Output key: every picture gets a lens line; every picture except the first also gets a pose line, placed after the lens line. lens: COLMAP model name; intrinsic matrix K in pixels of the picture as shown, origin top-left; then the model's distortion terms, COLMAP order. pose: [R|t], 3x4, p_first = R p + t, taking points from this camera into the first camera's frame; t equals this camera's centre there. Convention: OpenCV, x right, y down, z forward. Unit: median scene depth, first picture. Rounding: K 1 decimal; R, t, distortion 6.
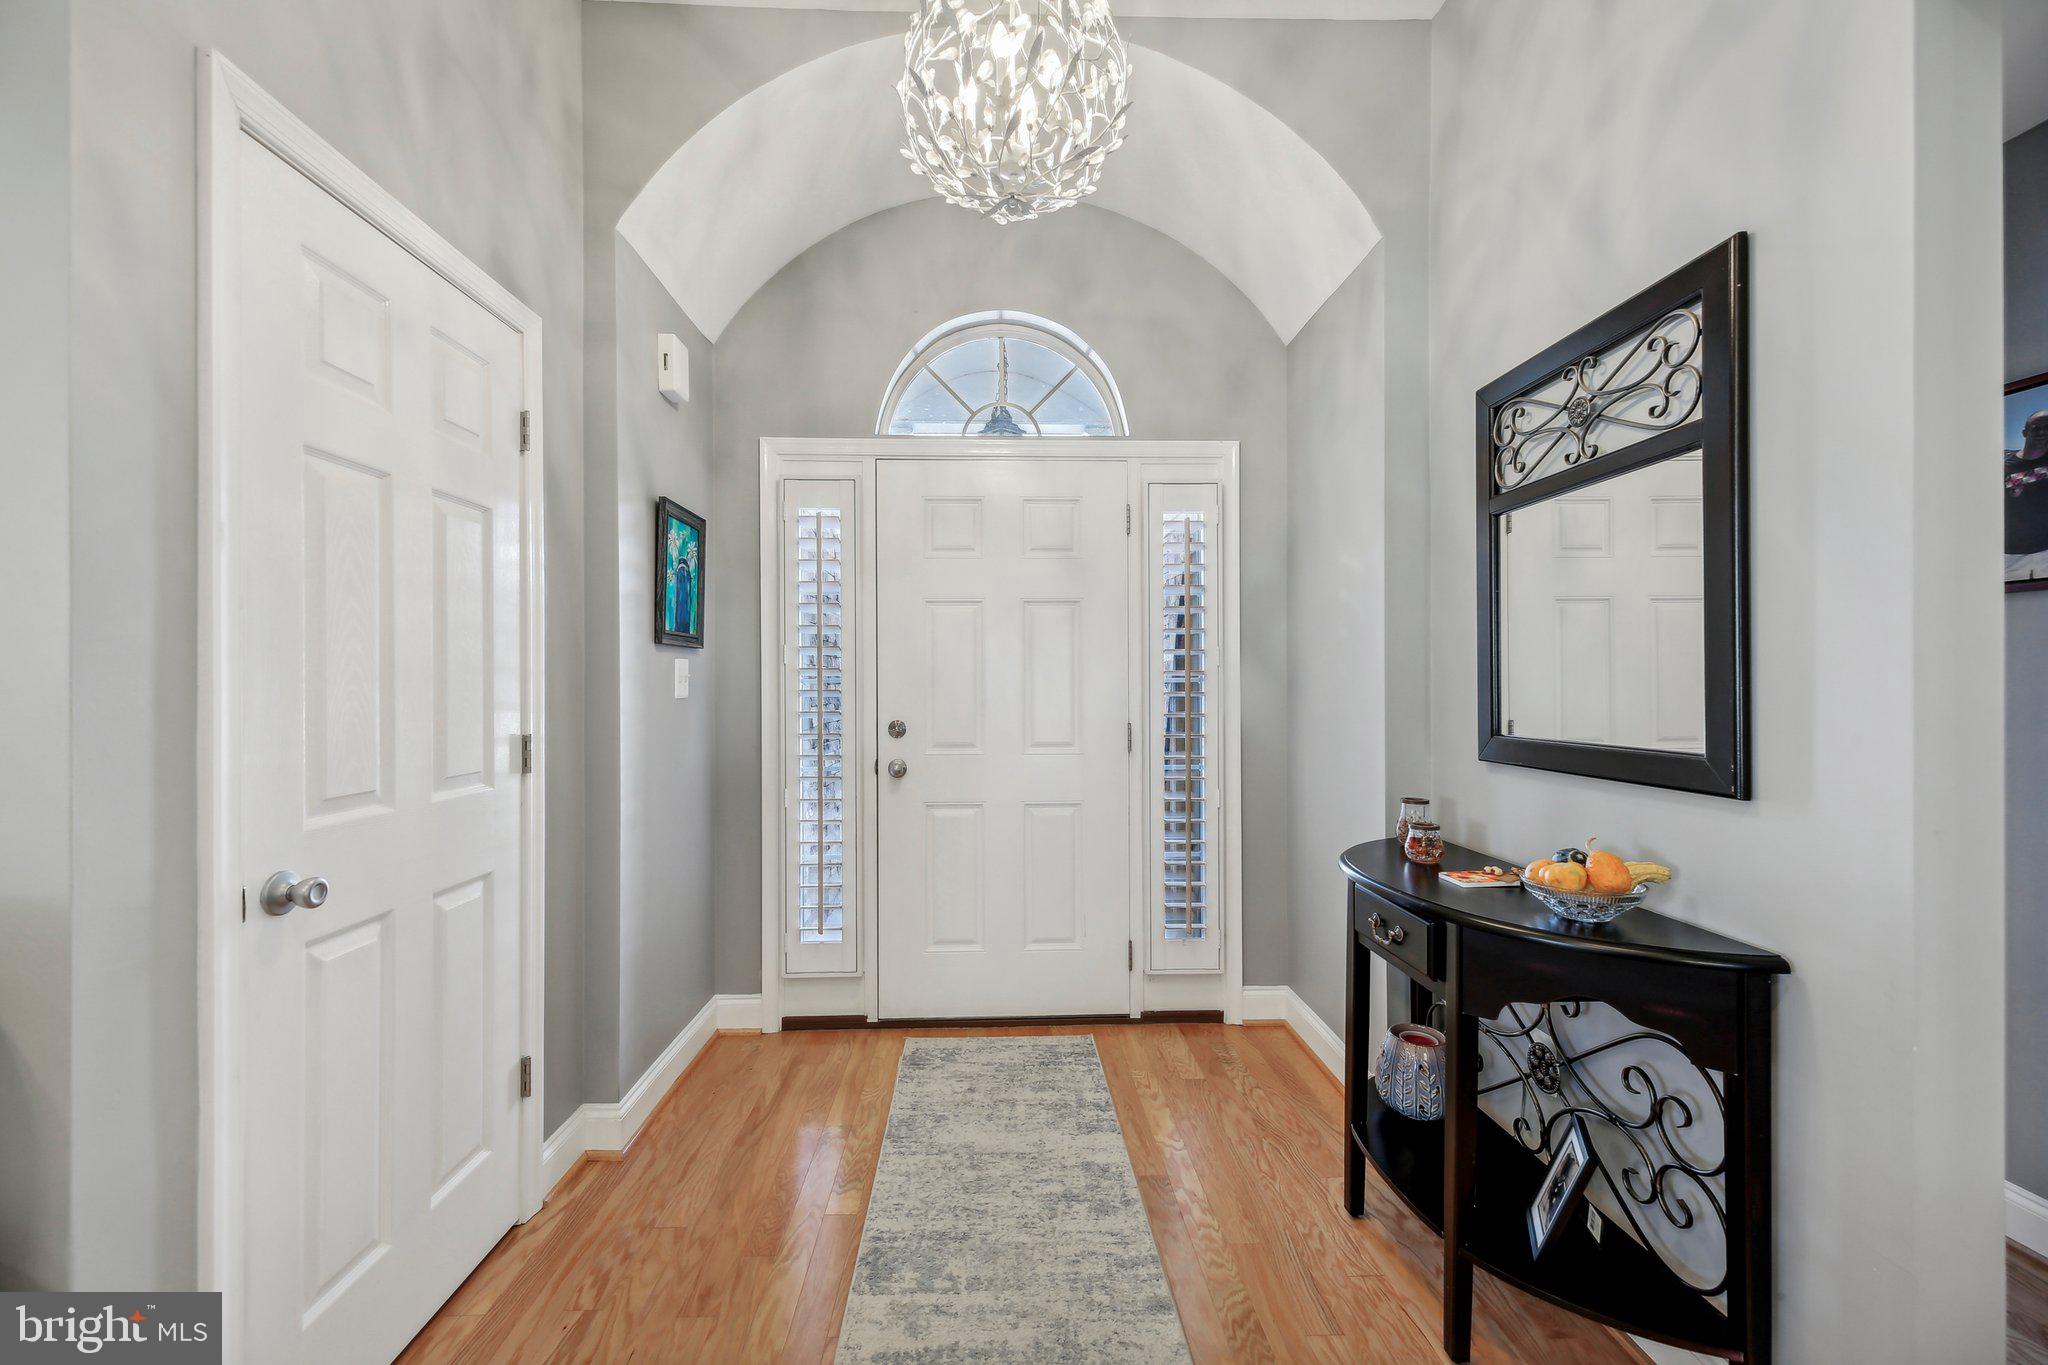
lens RADIAL K [[822.1, 0, 1024.0], [0, 822.1, 682.5], [0, 0, 1]] dist [-0.012284, -0.000234]
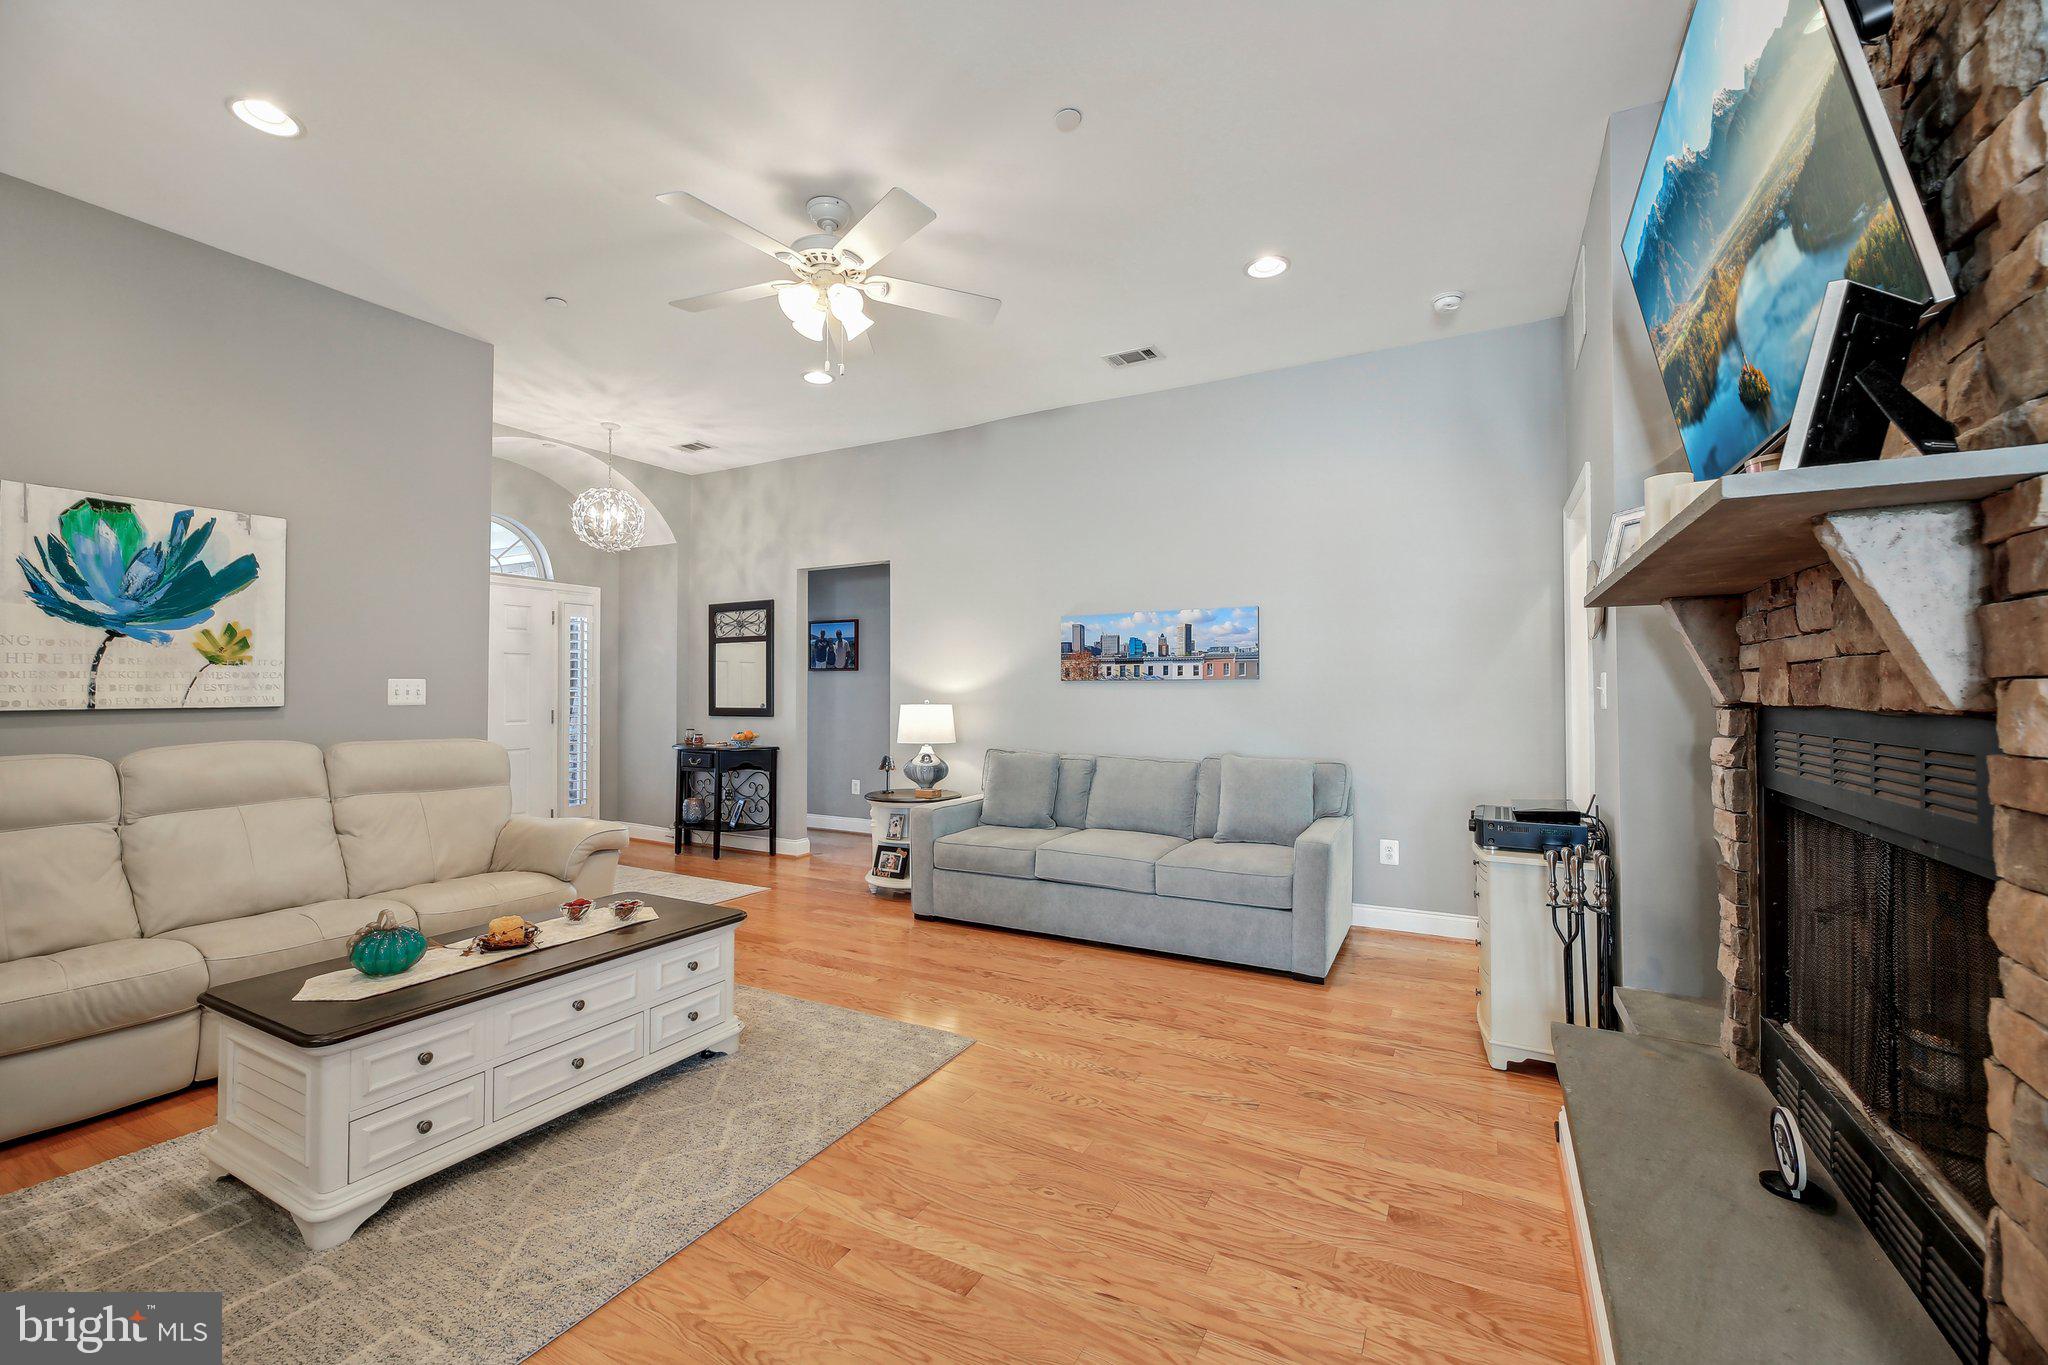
lens RADIAL K [[835.1, 0, 1016.7], [0, 835.1, 689.6], [0, 0, 1]] dist [-0.000308, -0.000005]
pose [[0.524327, 0.012273, 0.851428, -2.139150], [-0.006240, 0.999925, -0.010570, 0.020790], [-0.851494, 0.000229, 0.524364, -2.354899]]
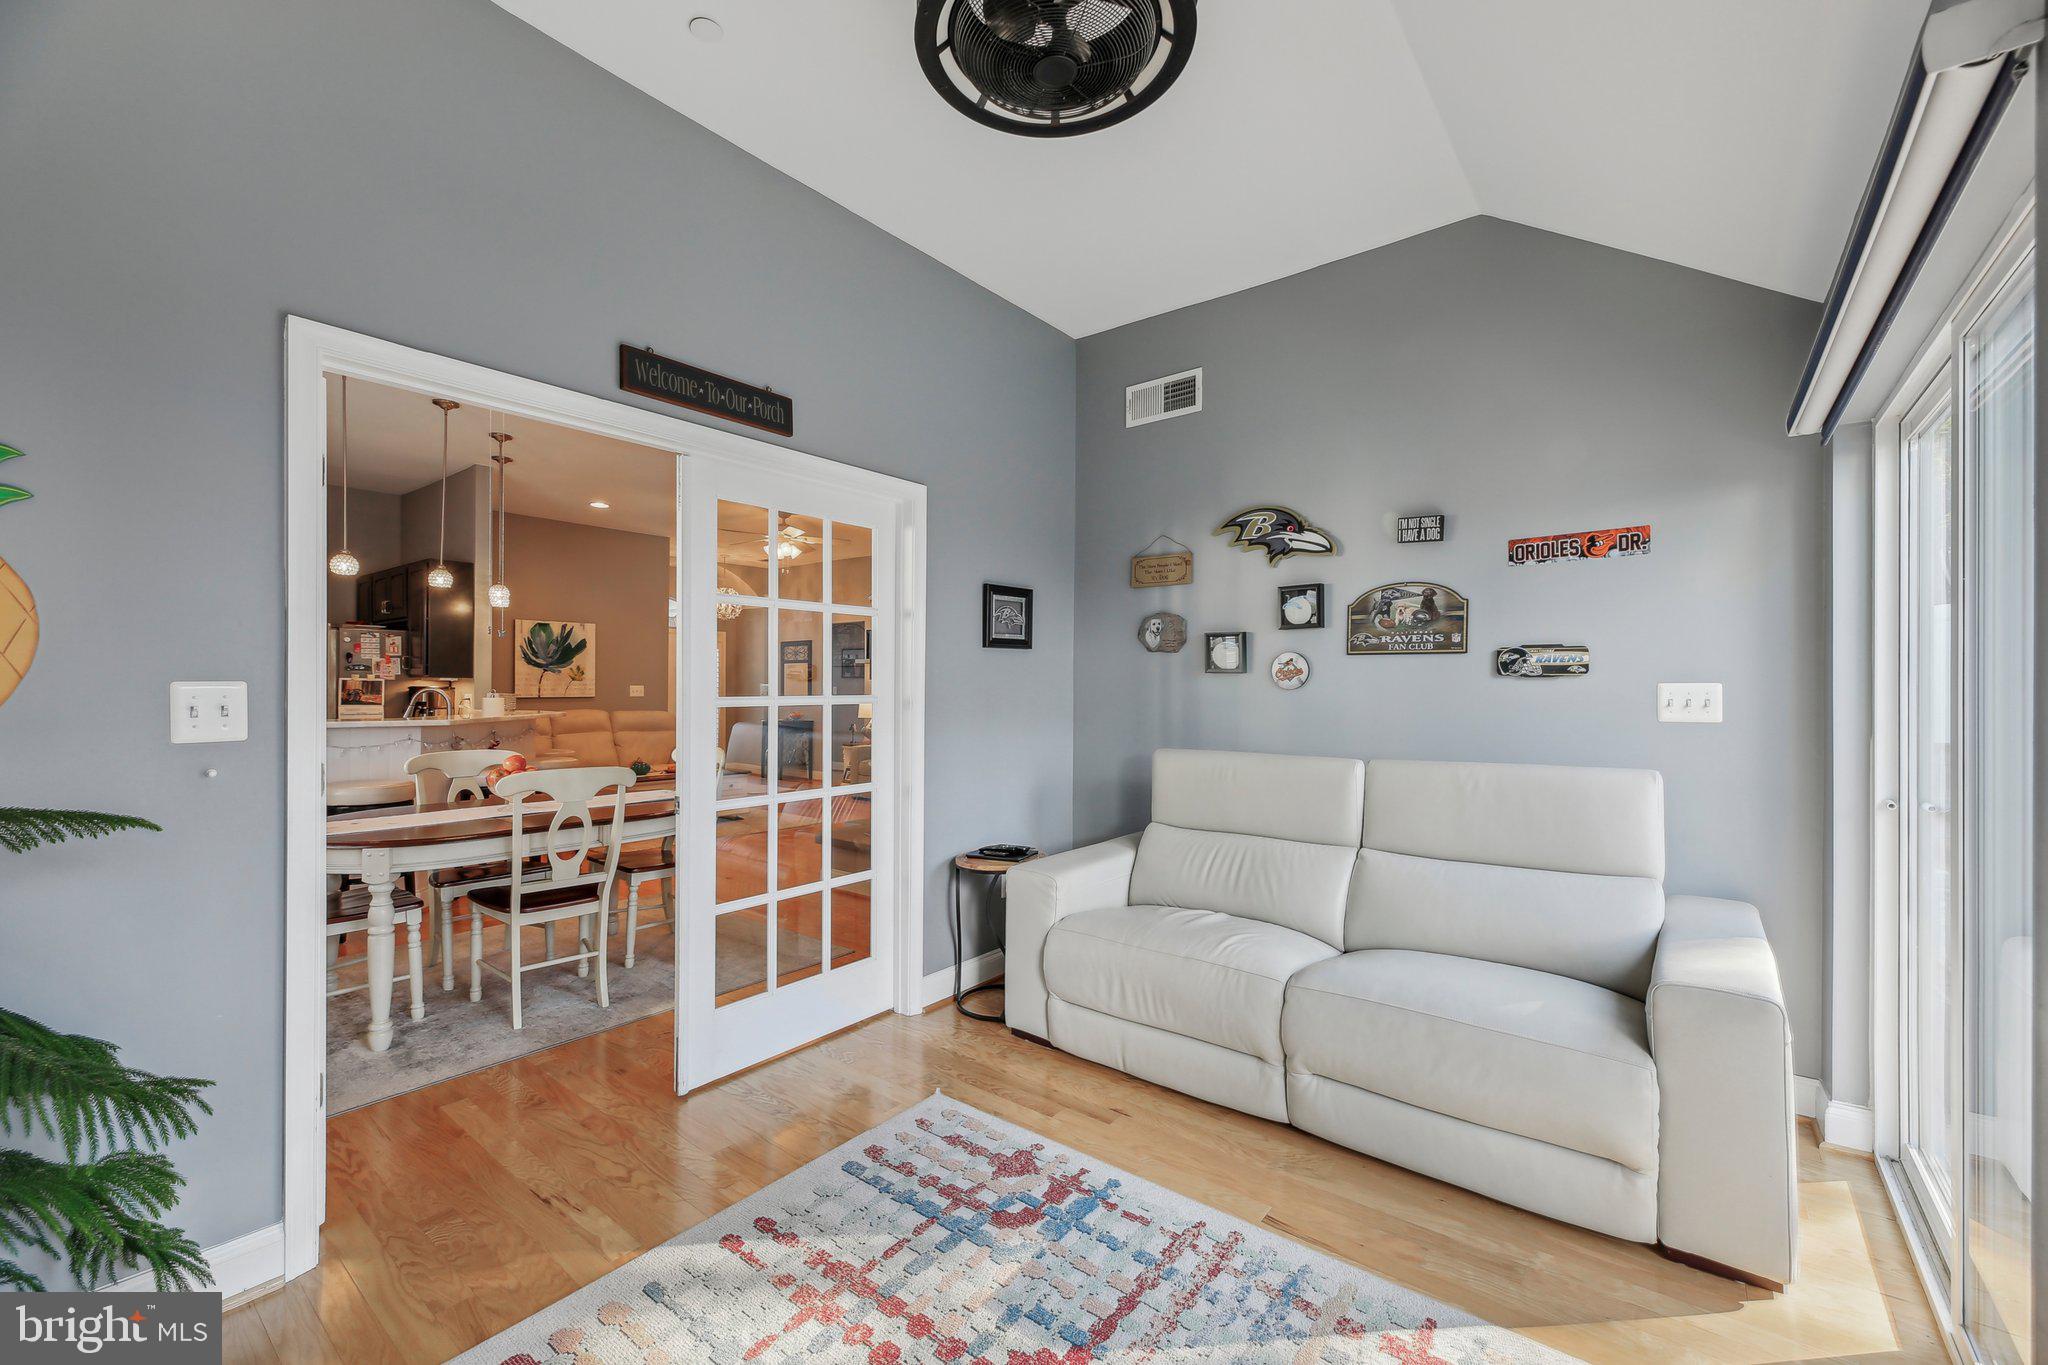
lens RADIAL K [[835.1, 0, 1016.7], [0, 835.1, 689.6], [0, 0, 1]] dist [-0.000308, -0.000005]
pose [[0.663801, 0.009020, 0.747855, -3.660694], [-0.006678, 0.999959, -0.006133, 0.020886], [-0.747879, -0.000923, 0.663834, -5.557800]]
